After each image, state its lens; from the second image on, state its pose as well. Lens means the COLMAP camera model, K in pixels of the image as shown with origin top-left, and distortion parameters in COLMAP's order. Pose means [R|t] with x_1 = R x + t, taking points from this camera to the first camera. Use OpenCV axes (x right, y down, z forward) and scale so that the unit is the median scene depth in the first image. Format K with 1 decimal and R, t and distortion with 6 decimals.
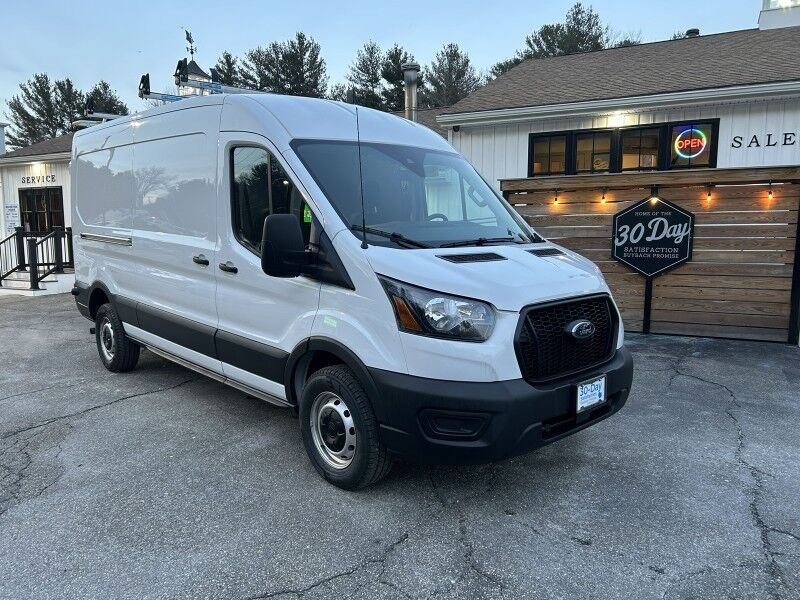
lens RADIAL K [[608.2, 0, 396.3], [0, 608.2, 308.2], [0, 0, 1]] dist [0.030091, -0.031444]
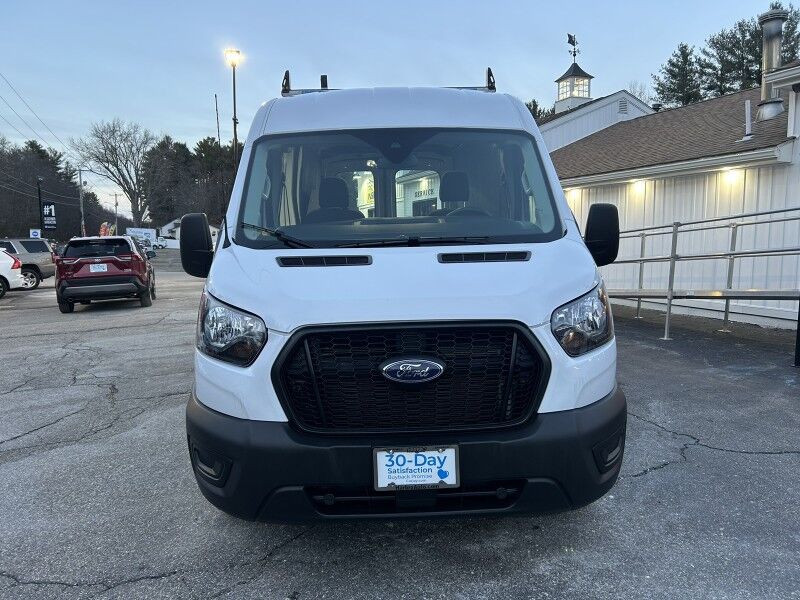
lens RADIAL K [[608.2, 0, 397.9], [0, 608.2, 305.3], [0, 0, 1]] dist [0.030091, -0.031444]
pose [[0.747205, 0.064801, -0.661427, 0.346640], [-0.073326, 0.997197, 0.014862, -0.021299], [0.660536, 0.037395, 0.749862, 0.223153]]
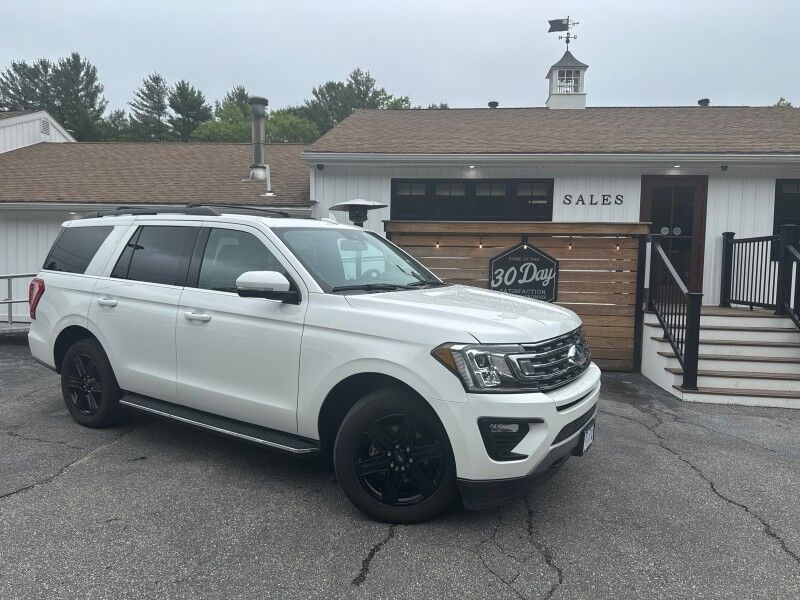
lens RADIAL K [[566.4, 0, 399.3], [0, 566.4, 295.7], [0, 0, 1]] dist [0.054943, -0.069046]
pose [[0.928106, 0.002343, 0.372309, -0.175726], [0.022714, 0.997761, -0.062901, -0.028572], [-0.371623, 0.066835, 0.925975, 0.134394]]
